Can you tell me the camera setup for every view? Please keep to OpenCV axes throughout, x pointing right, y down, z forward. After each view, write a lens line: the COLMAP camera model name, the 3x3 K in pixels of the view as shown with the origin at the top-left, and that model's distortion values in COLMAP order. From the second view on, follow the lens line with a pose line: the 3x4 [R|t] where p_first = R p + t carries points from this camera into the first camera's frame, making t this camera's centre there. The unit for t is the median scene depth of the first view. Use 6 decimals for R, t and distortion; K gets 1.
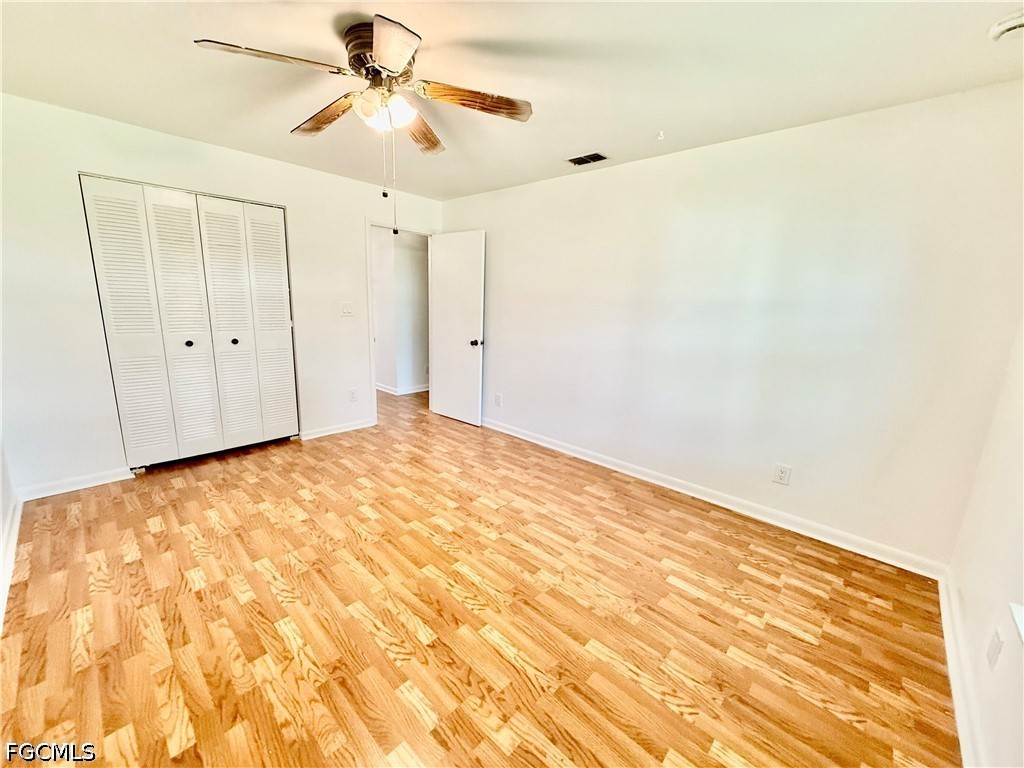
lens RADIAL K [[407.6, 0, 509.3], [0, 407.6, 382.9], [0, 0, 1]] dist [-0.000702, 0.000253]
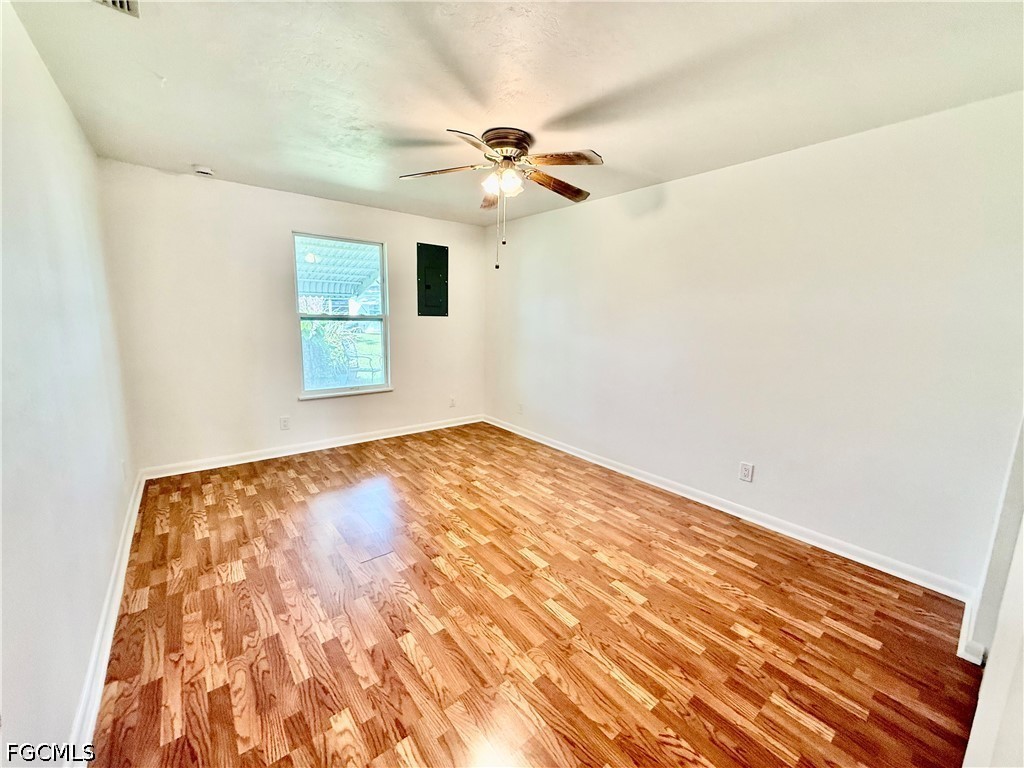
lens RADIAL K [[407.6, 0, 509.3], [0, 407.6, 382.9], [0, 0, 1]] dist [-0.000702, 0.000253]
pose [[-0.987663, -0.082454, 0.133127, -0.410459], [-0.028202, 0.929904, 0.366721, -0.398351], [-0.154033, 0.358442, -0.920757, 1.836262]]
